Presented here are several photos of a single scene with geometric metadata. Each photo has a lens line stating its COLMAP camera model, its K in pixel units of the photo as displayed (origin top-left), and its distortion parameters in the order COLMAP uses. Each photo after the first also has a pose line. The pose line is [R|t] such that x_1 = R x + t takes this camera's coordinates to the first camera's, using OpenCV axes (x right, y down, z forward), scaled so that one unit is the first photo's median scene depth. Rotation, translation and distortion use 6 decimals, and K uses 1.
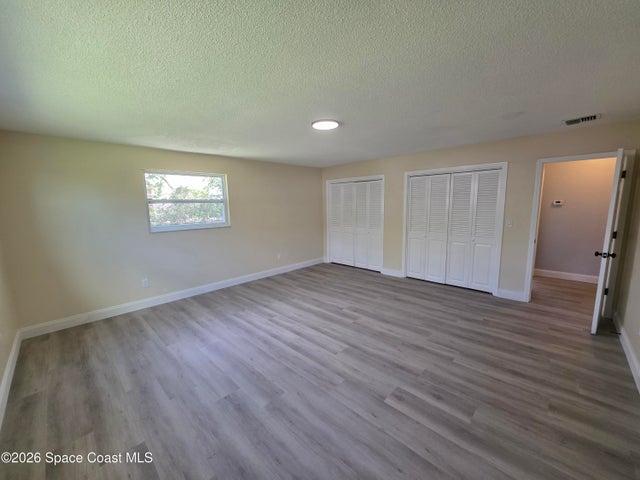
lens RADIAL K [[257.6, 0, 319.2], [0, 257.6, 241.5], [0, 0, 1]] dist [0.001193, 0.000085]
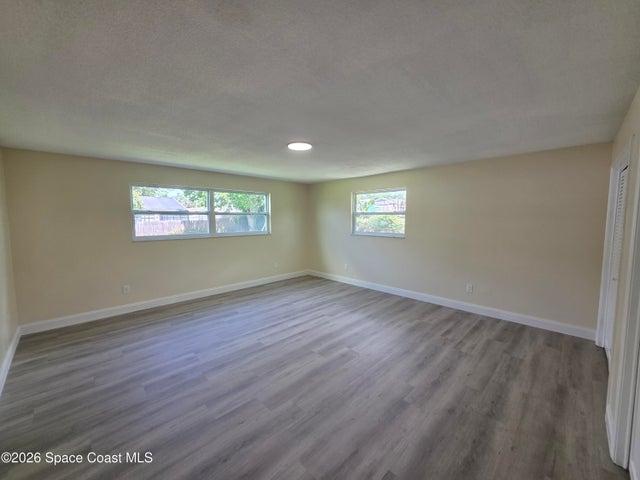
lens RADIAL K [[257.6, 0, 320.3], [0, 257.6, 238.1], [0, 0, 1]] dist [0.001193, 0.000085]
pose [[-0.016030, 0.102050, -0.994650, 0.935766], [-0.143071, 0.984307, 0.103295, -0.160385], [0.989583, 0.143962, -0.001178, 0.930298]]
